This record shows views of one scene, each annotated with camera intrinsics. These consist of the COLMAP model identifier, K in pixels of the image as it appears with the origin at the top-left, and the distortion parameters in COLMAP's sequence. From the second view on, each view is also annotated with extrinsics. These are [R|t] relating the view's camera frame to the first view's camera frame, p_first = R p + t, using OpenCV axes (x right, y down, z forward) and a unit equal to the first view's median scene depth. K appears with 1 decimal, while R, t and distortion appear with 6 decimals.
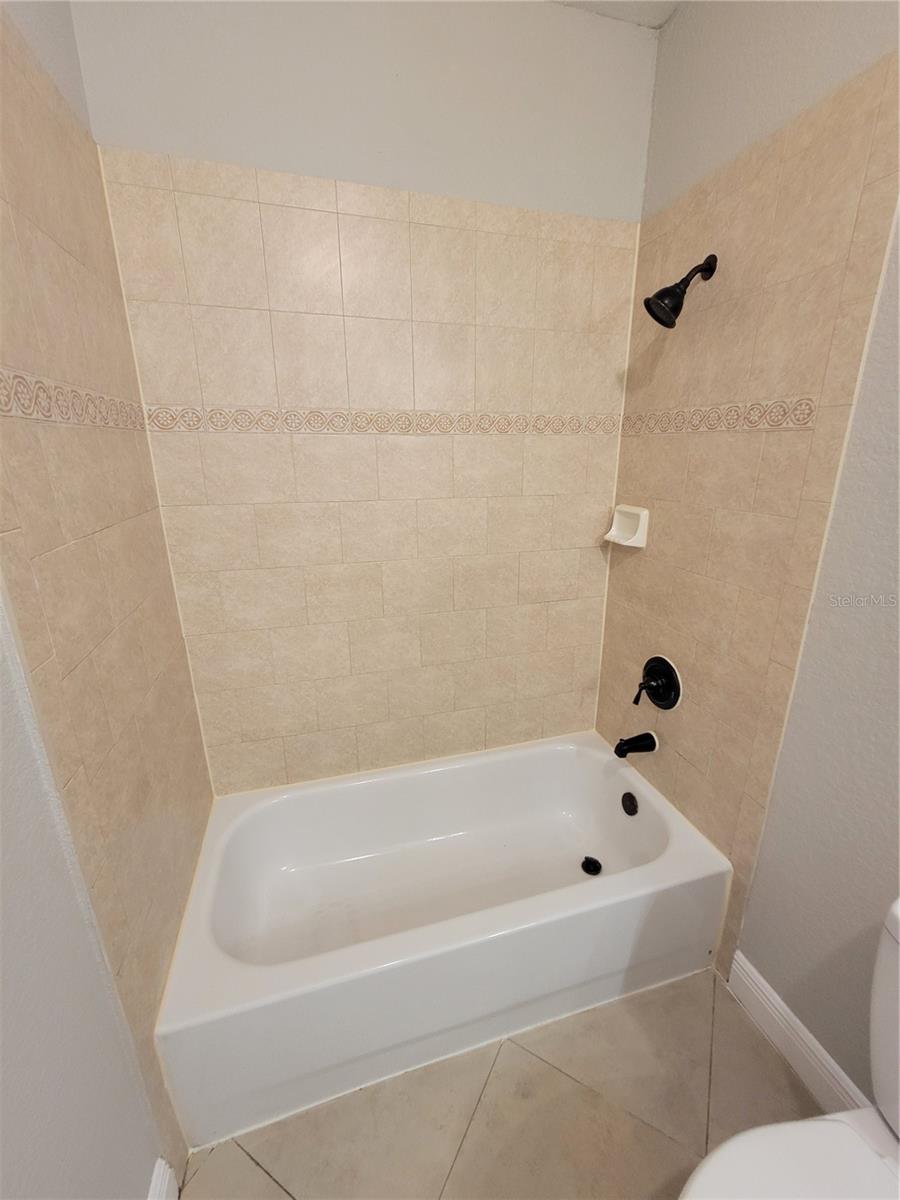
lens RADIAL K [[489.5, 0, 448.9], [0, 489.5, 595.8], [0, 0, 1]] dist [-0.005250, 0.001533]
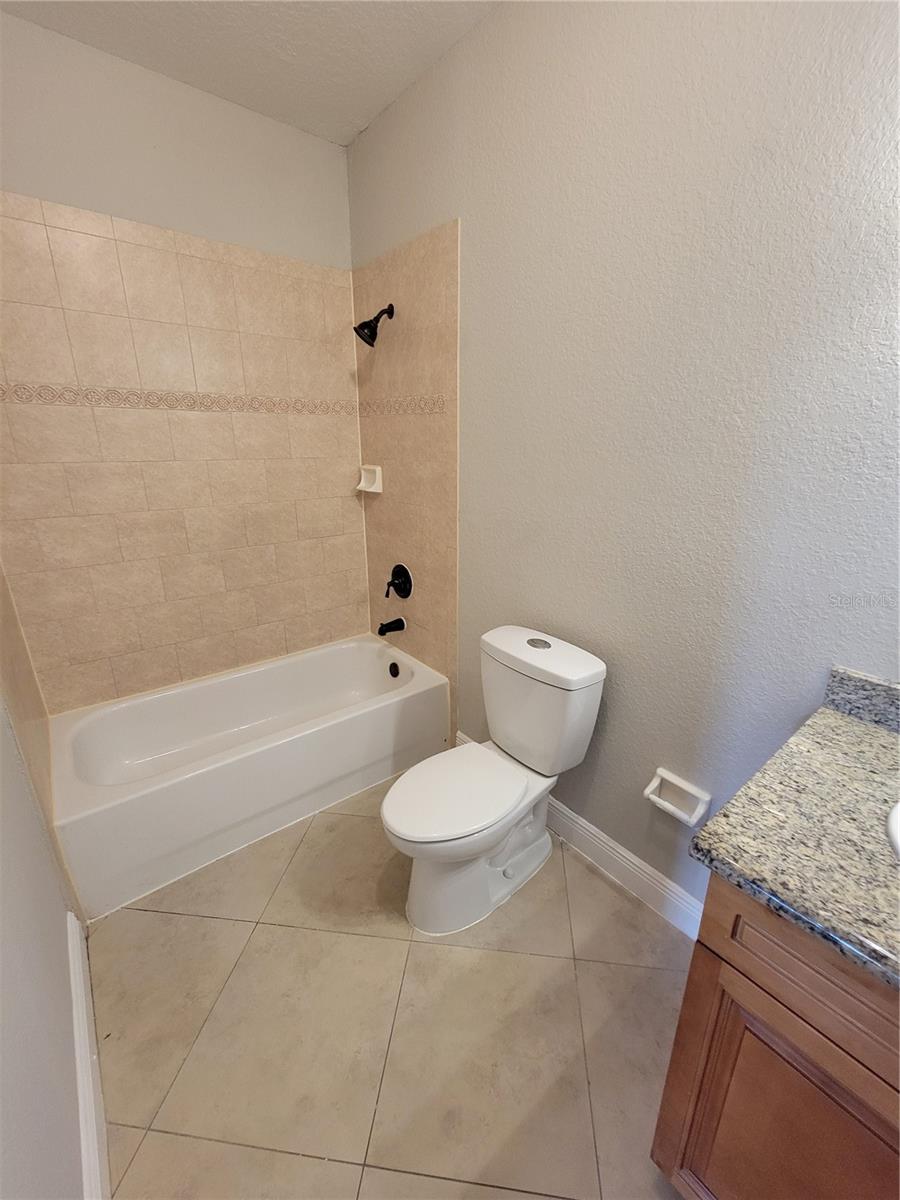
lens RADIAL K [[489.5, 0, 455.4], [0, 489.5, 592.2], [0, 0, 1]] dist [-0.005250, 0.001533]
pose [[0.915564, -0.112824, 0.386022, -0.001382], [0.106195, 0.993599, 0.038529, 0.182289], [-0.387898, 0.005718, 0.921685, -0.488648]]
